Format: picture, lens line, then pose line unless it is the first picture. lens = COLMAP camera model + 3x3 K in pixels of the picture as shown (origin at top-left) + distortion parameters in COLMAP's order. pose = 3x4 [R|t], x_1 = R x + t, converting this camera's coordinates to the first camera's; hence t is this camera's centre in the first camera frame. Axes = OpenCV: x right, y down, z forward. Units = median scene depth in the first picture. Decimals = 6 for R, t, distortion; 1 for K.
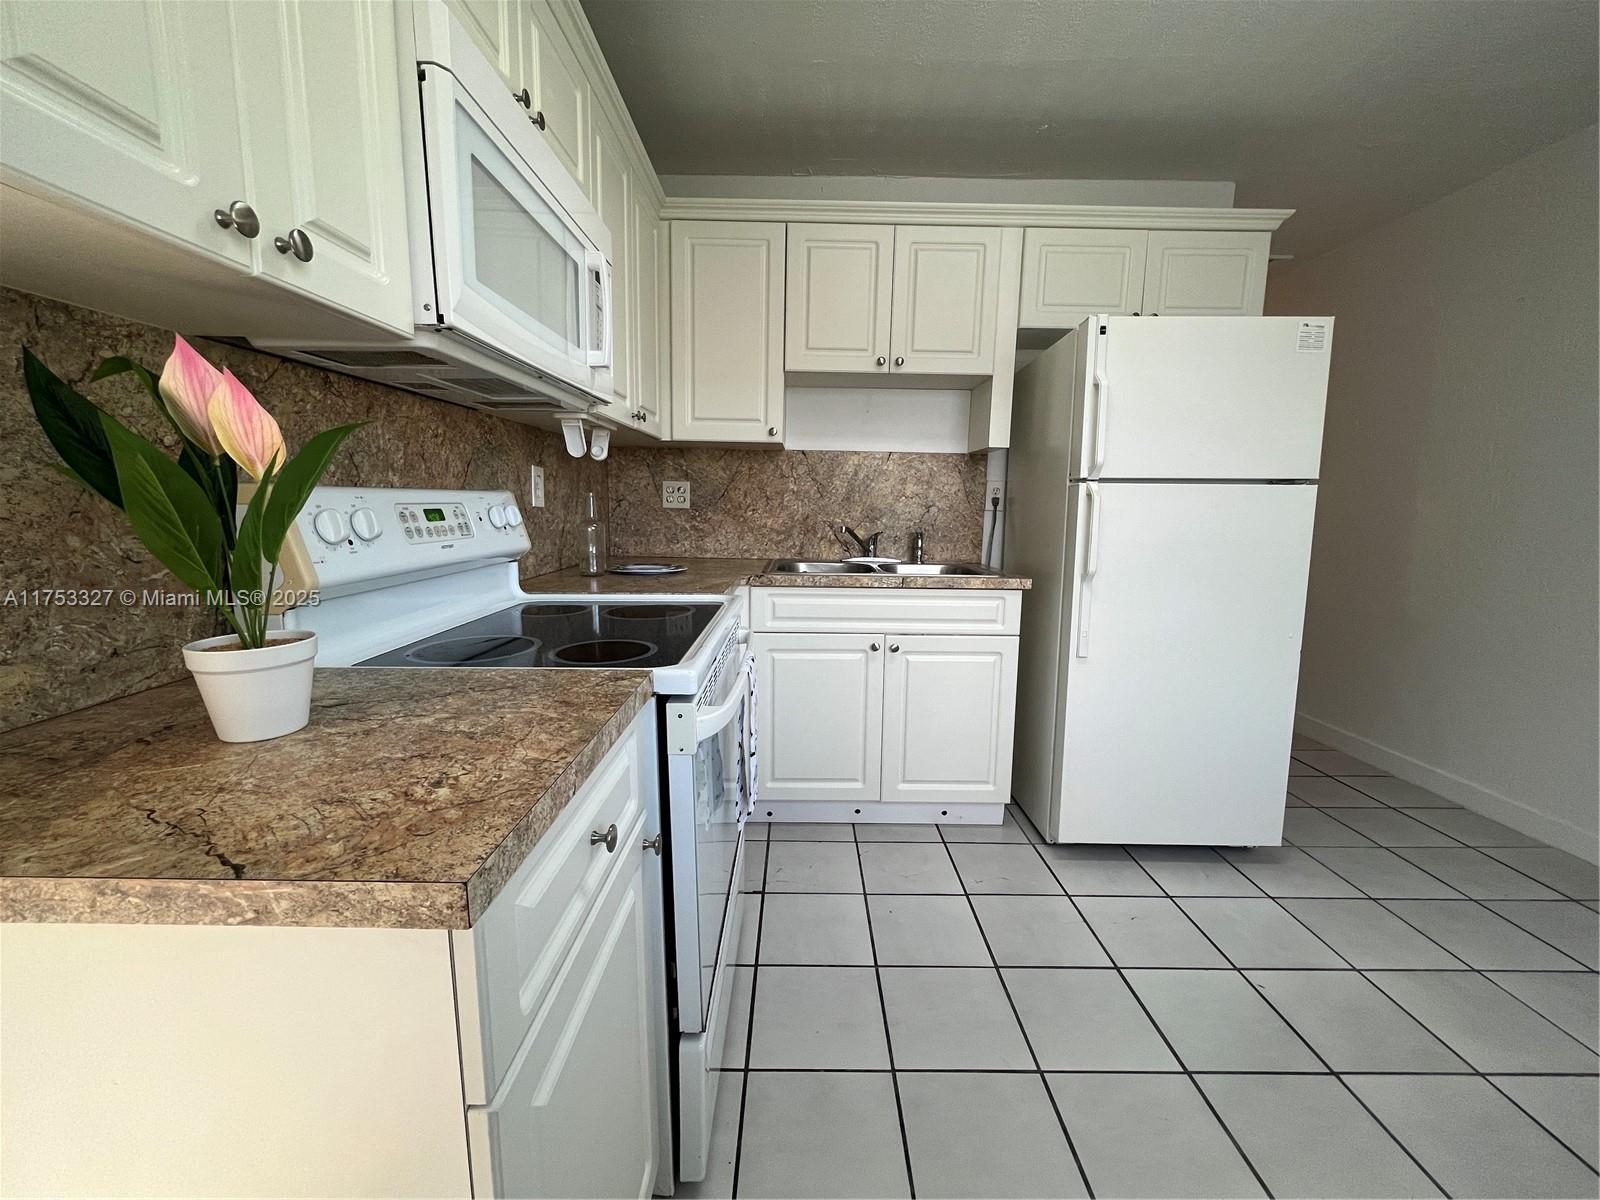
lens RADIAL K [[642.8, 0, 798.7], [0, 642.8, 598.6], [0, 0, 1]] dist [-0.002832, -0.000677]
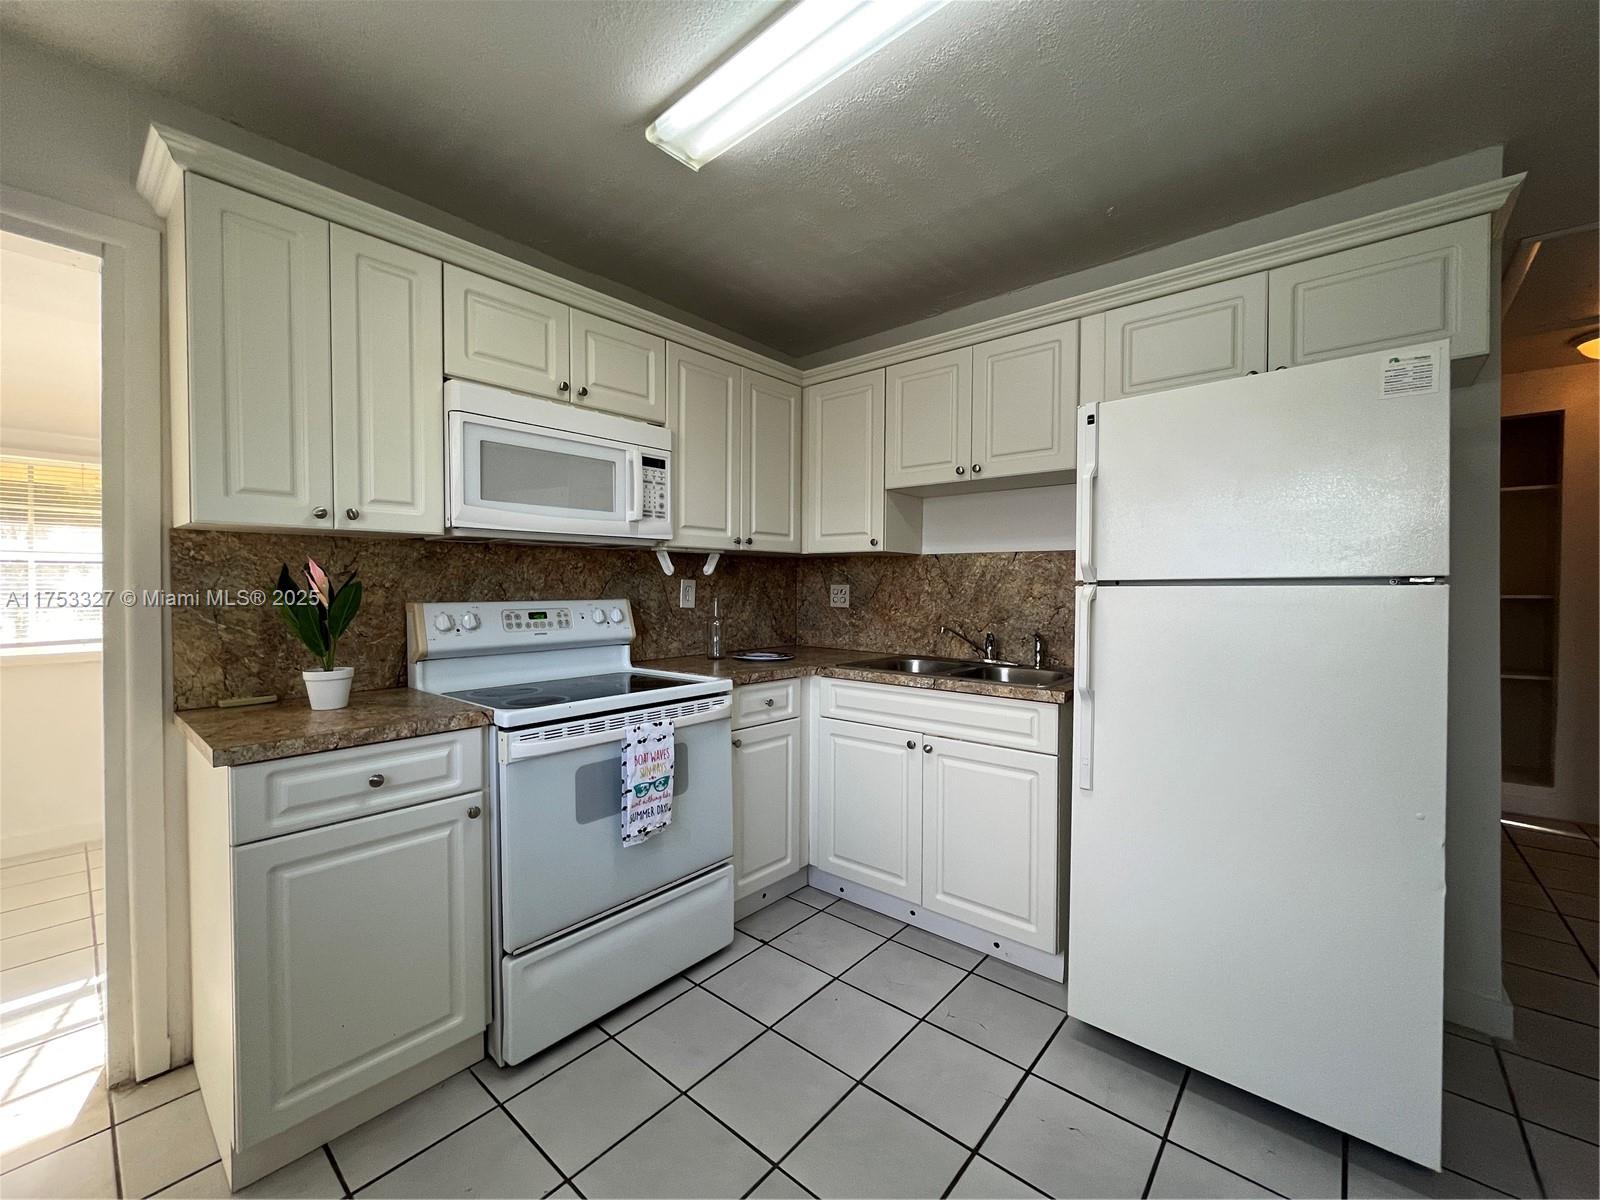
lens RADIAL K [[642.8, 0, 801.1], [0, 642.8, 600.4], [0, 0, 1]] dist [-0.002832, -0.000677]
pose [[0.764273, 0.000566, -0.644892, 0.590106], [-0.088009, 0.990735, -0.103432, -0.029043], [0.638859, 0.135806, 0.757242, 0.071242]]
